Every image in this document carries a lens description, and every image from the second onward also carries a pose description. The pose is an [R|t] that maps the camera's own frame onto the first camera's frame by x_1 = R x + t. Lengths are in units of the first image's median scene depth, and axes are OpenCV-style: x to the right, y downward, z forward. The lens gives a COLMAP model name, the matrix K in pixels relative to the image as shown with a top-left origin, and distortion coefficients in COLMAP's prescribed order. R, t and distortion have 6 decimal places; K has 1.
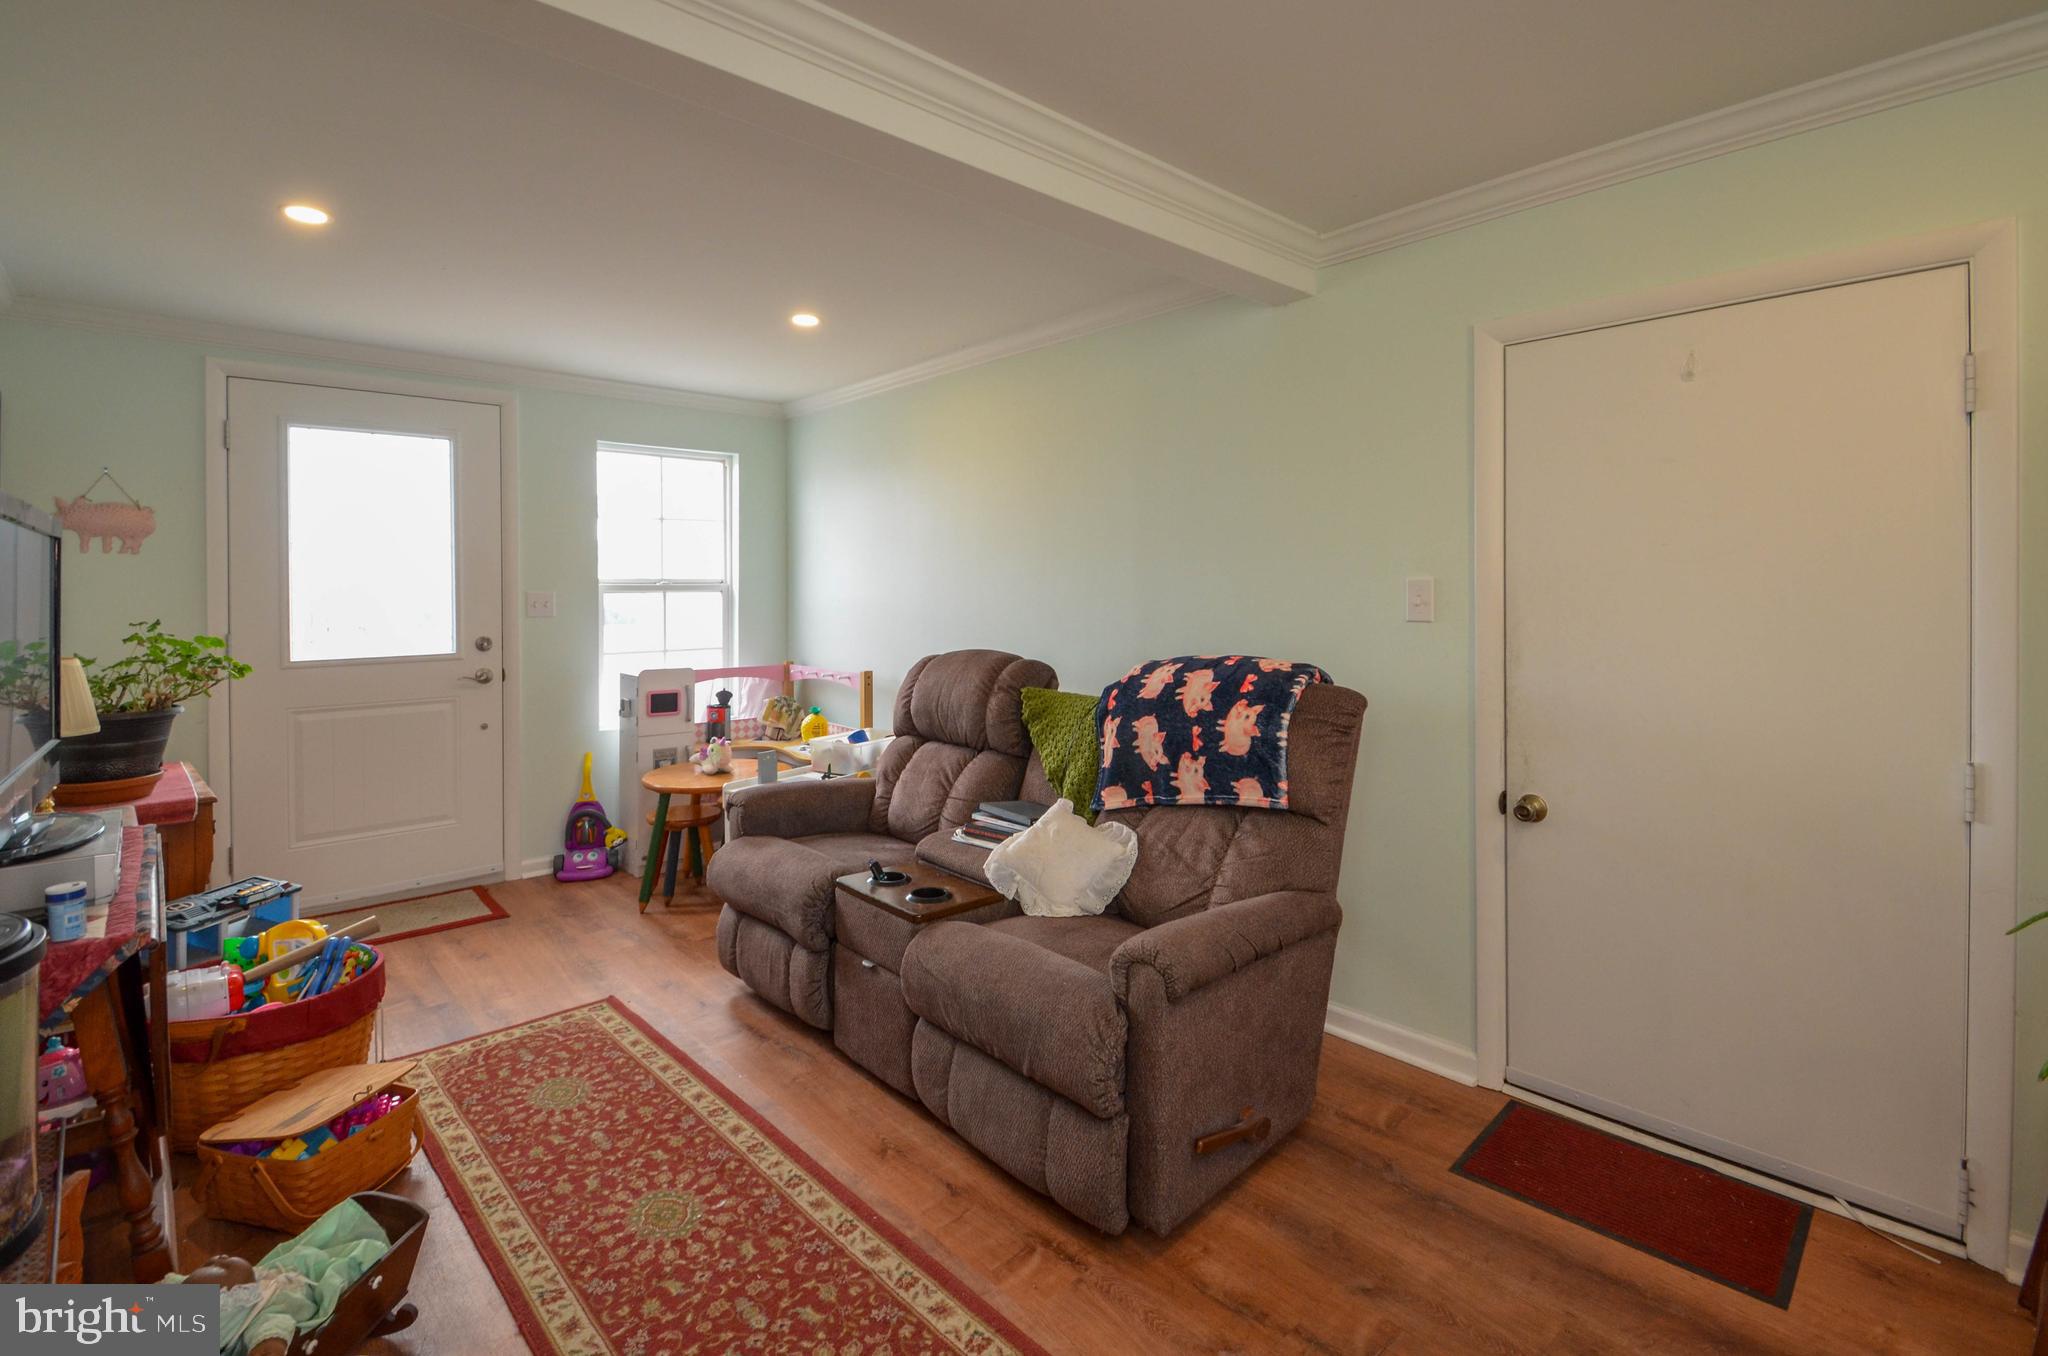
lens RADIAL K [[918.7, 0, 1040.1], [0, 918.7, 590.4], [0, 0, 1]] dist [0.009554, -0.010038]
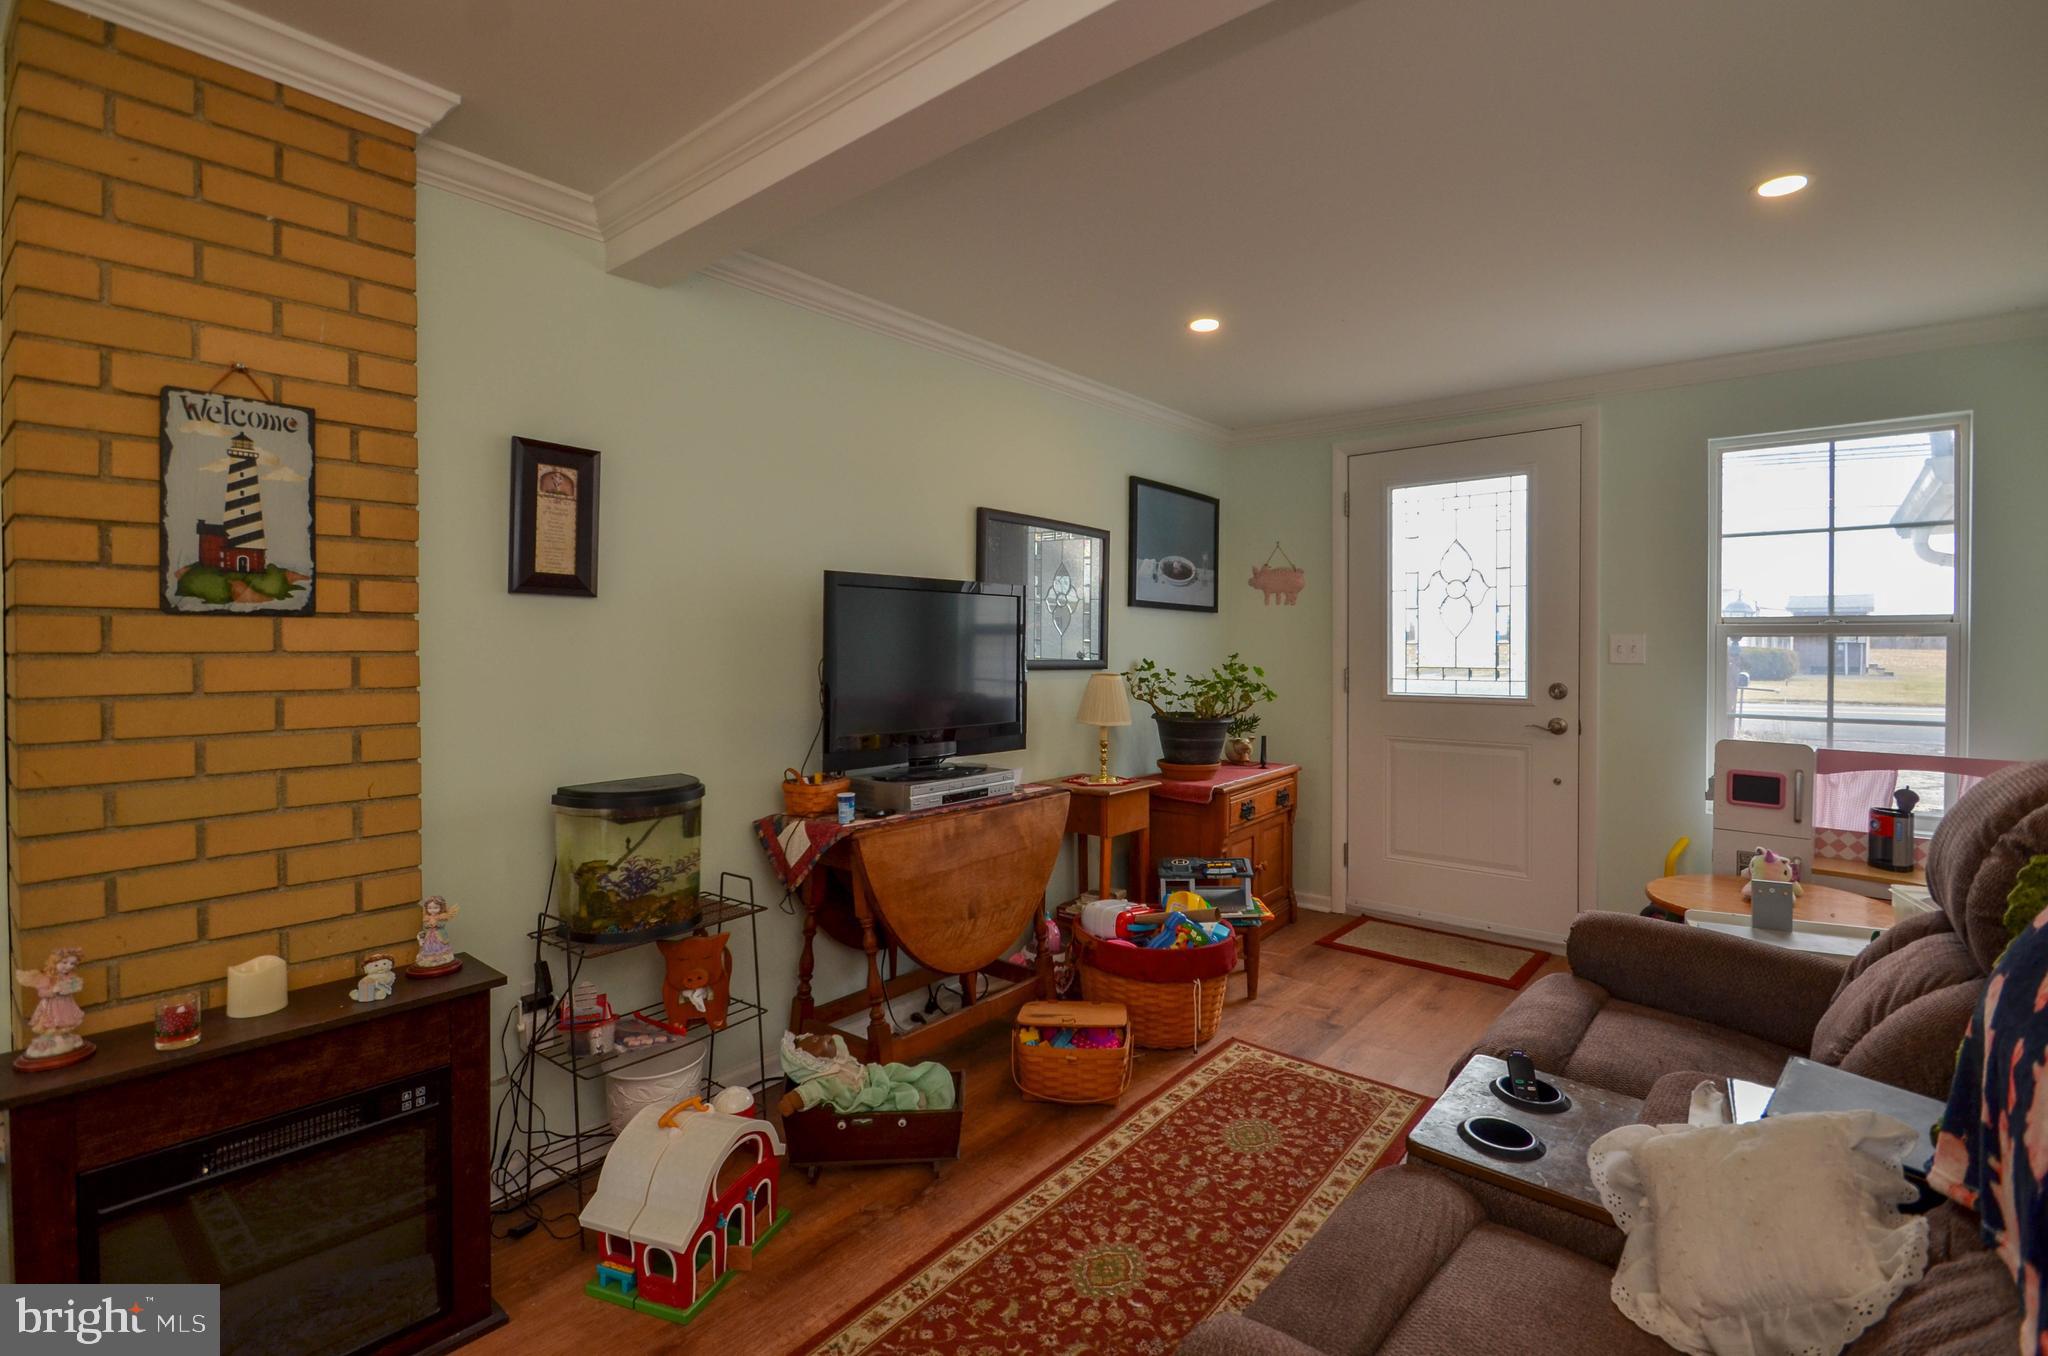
lens RADIAL K [[918.7, 0, 992.7], [0, 918.7, 644.3], [0, 0, 1]] dist [0.009554, -0.010038]
pose [[0.130113, 0.009973, -0.991449, 0.579644], [-0.004661, 0.999945, 0.009447, 0.014187], [0.991488, 0.003392, 0.130152, 0.823938]]
